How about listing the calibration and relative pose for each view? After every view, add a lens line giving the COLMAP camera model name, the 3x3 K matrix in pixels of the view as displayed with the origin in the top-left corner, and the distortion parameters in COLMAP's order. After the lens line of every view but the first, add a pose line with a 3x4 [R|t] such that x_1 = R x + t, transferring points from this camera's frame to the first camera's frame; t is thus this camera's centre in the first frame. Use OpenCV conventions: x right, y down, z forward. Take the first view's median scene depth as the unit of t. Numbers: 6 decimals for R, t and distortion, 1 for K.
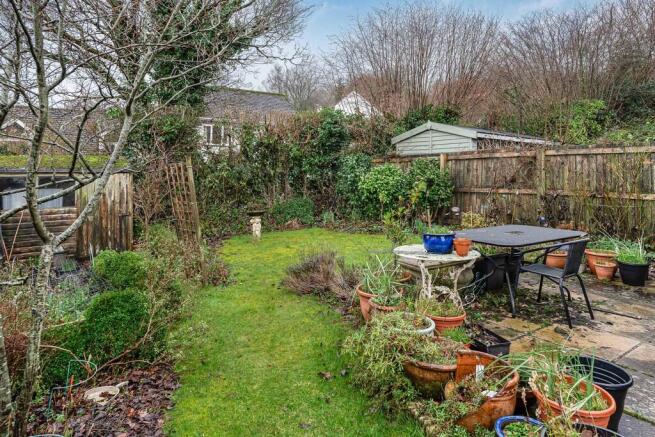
lens RADIAL K [[420.7, 0, 327.5], [0, 420.7, 218.5], [0, 0, 1]] dist [0.001690, 0.000911]
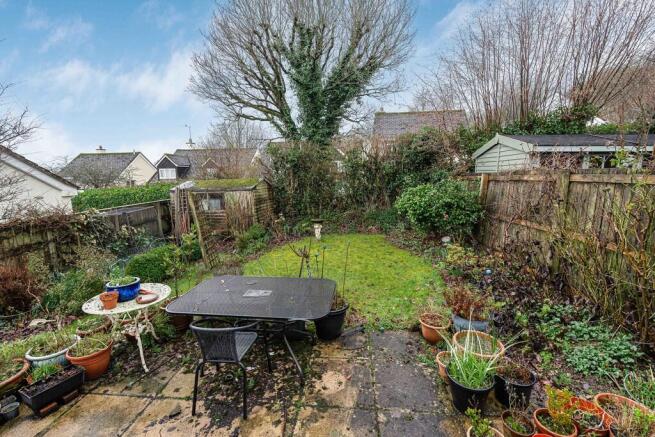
lens RADIAL K [[302.2, 0, 327.5], [0, 302.2, 218.5], [0, 0, 1]] dist [0.024273, -0.000138]
pose [[0.736531, 0.086345, -0.670870, 0.500614], [-0.050359, 0.996066, 0.072911, -0.092613], [0.674527, -0.019917, 0.737982, 0.300621]]
